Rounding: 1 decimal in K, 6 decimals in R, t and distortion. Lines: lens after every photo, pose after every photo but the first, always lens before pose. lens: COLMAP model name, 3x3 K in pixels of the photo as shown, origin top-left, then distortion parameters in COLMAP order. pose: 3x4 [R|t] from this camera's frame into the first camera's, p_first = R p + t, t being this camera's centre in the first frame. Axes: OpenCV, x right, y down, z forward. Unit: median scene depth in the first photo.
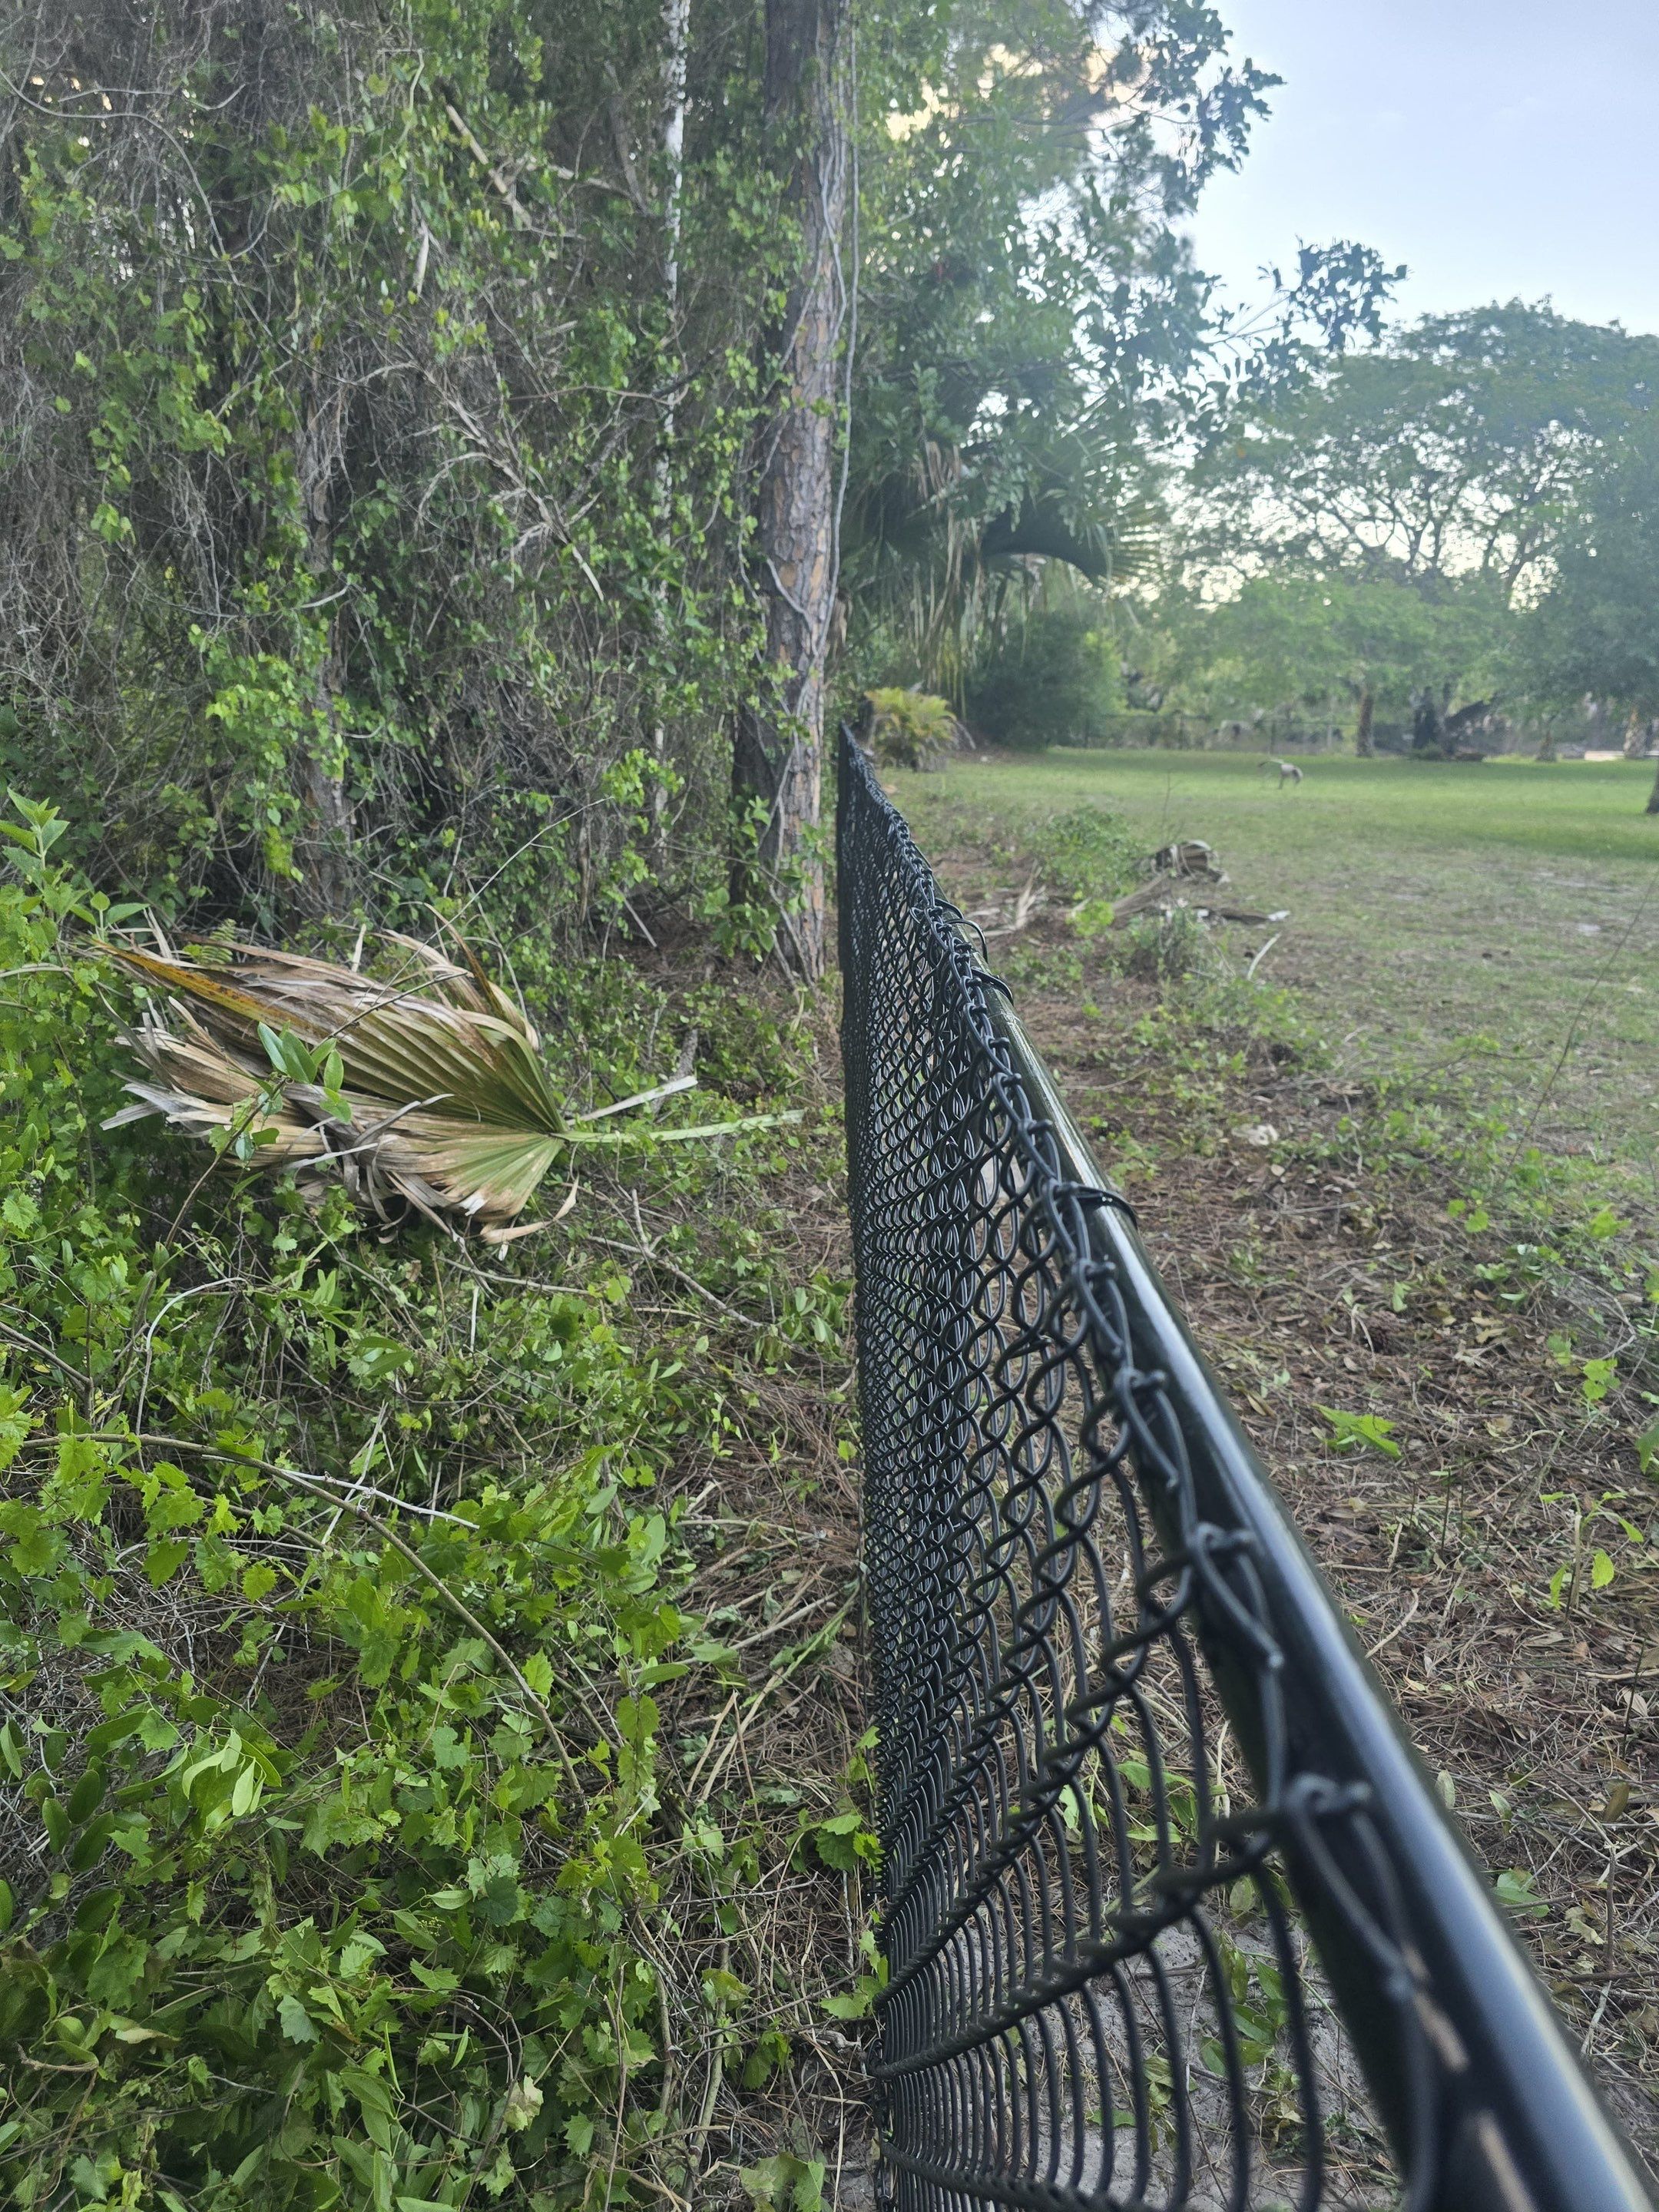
lens RADIAL K [[1291.6, 0, 774.8], [0, 1291.6, 1109.2], [0, 0, 1]] dist [0.016809, -0.001257]
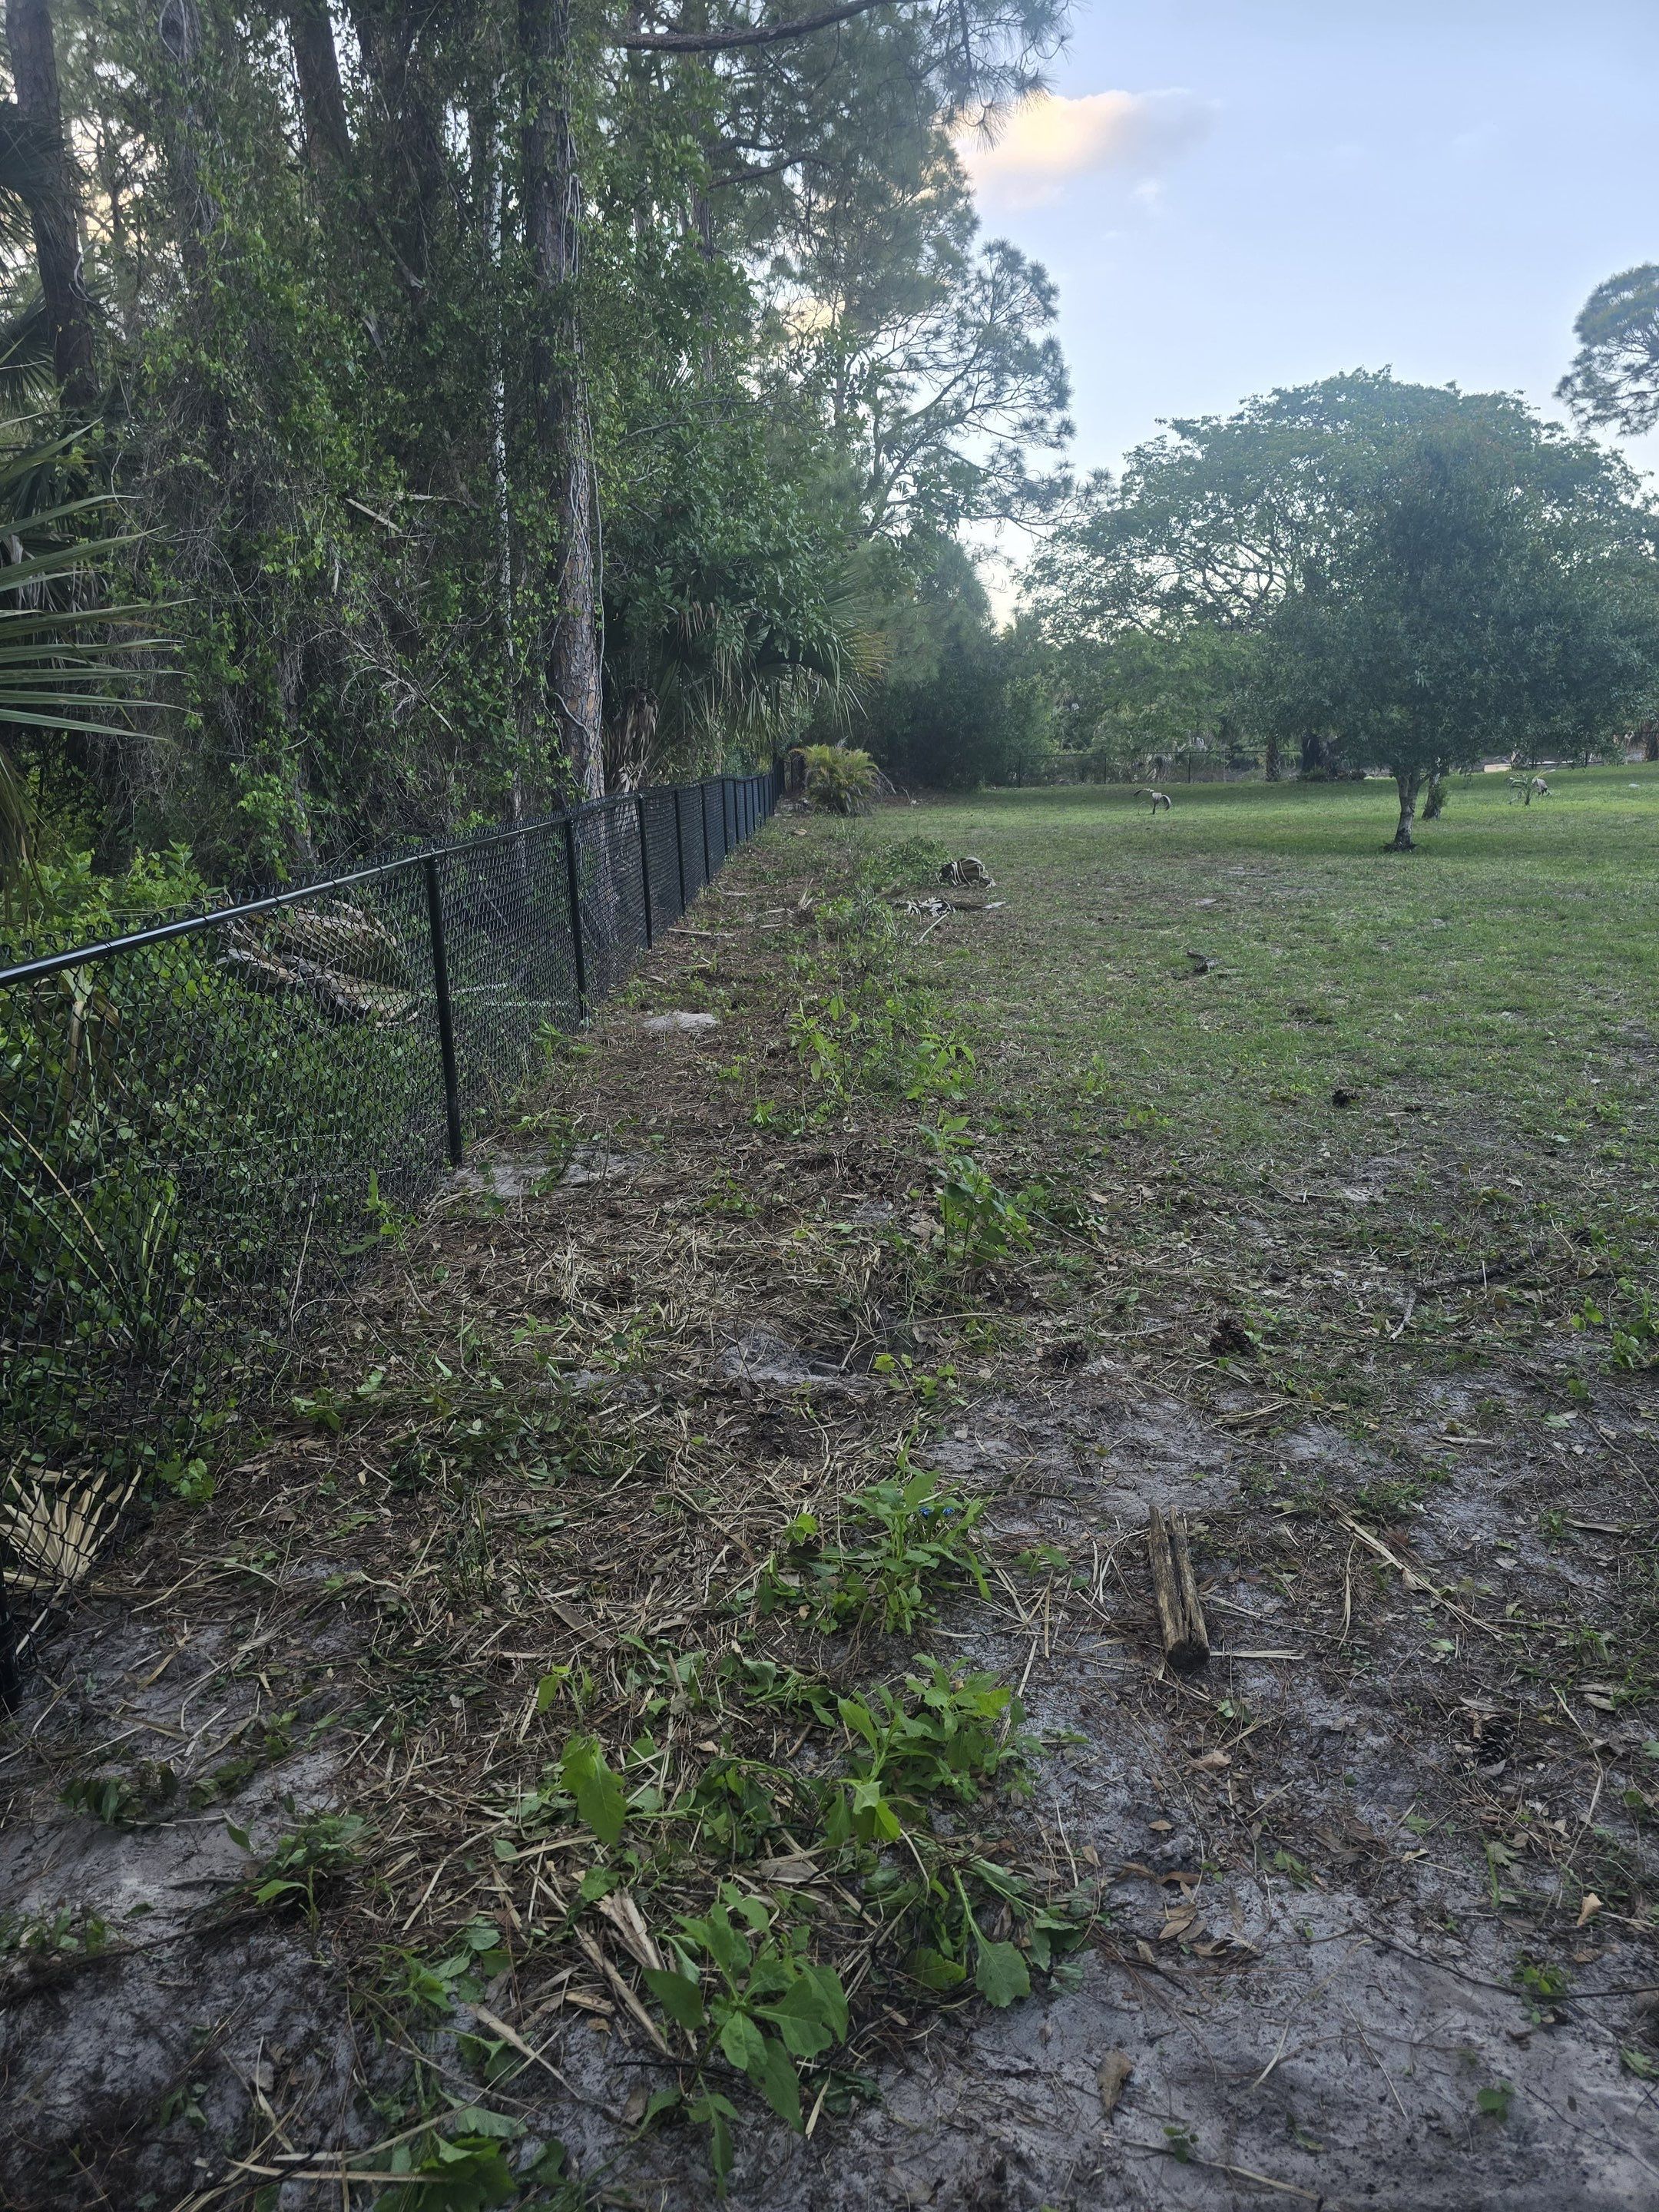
lens RADIAL K [[1260.6, 0, 772.2], [0, 1260.6, 1122.4], [0, 0, 1]] dist [0.050691, -0.025040]
pose [[0.998749, -0.049333, -0.008201, 0.258709], [0.049130, 0.998519, -0.023384, 0.187924], [0.009343, 0.022952, 0.999693, -0.653481]]
